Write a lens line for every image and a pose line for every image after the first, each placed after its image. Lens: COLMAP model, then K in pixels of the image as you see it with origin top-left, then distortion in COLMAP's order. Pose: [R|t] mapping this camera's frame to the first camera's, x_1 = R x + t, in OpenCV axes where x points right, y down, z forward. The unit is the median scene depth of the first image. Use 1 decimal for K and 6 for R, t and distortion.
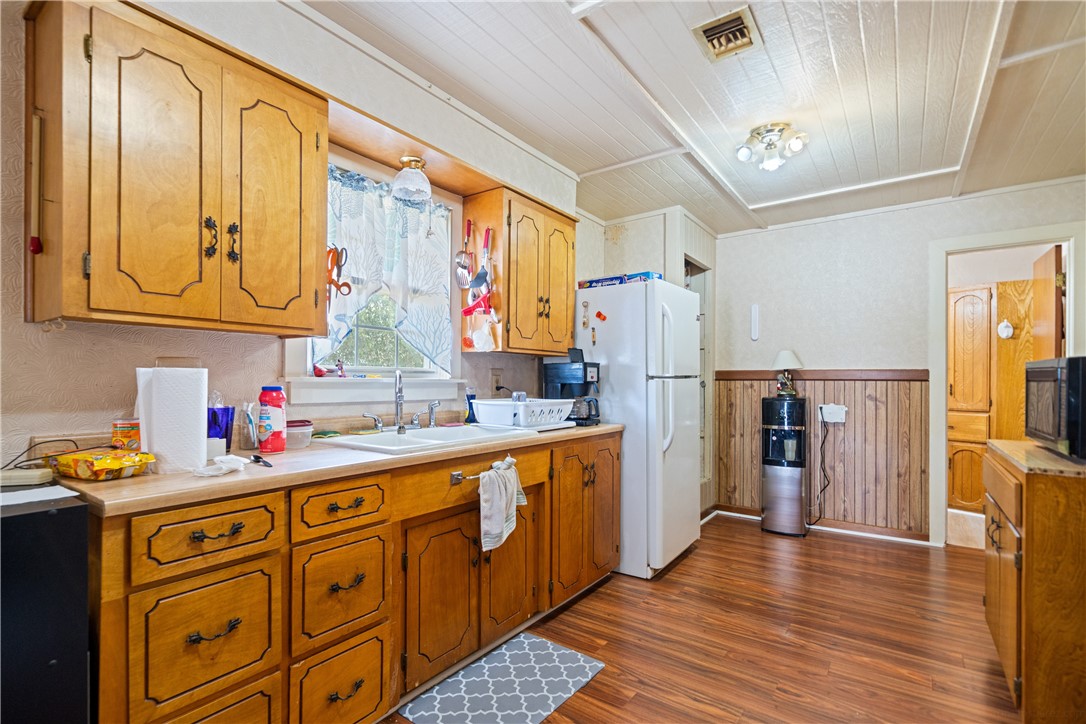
lens RADIAL K [[509.4, 0, 541.1], [0, 509.4, 378.9], [0, 0, 1]] dist [-0.000078, 0.000451]
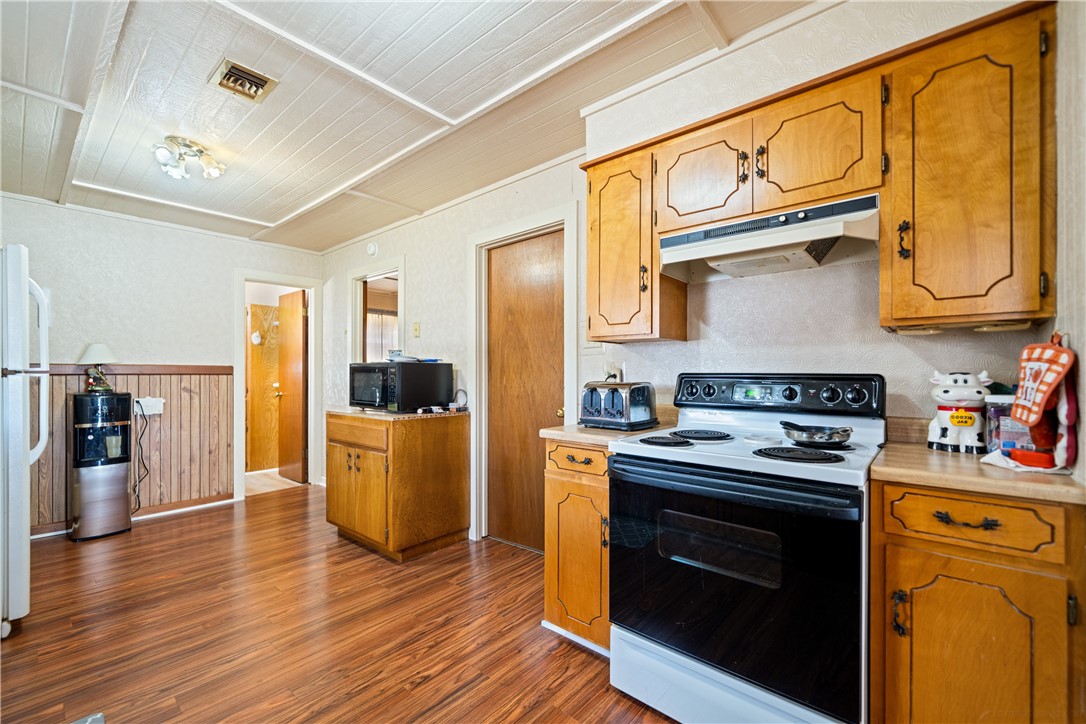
lens RADIAL K [[455.3, 0, 540.8], [0, 455.3, 371.7], [0, 0, 1]] dist [-0.000003, -0.000076]
pose [[0.084581, 0.001258, 0.996416, -0.312810], [0.000464, 0.999999, -0.001302, -0.002070], [-0.996416, 0.000572, 0.084581, 0.115086]]
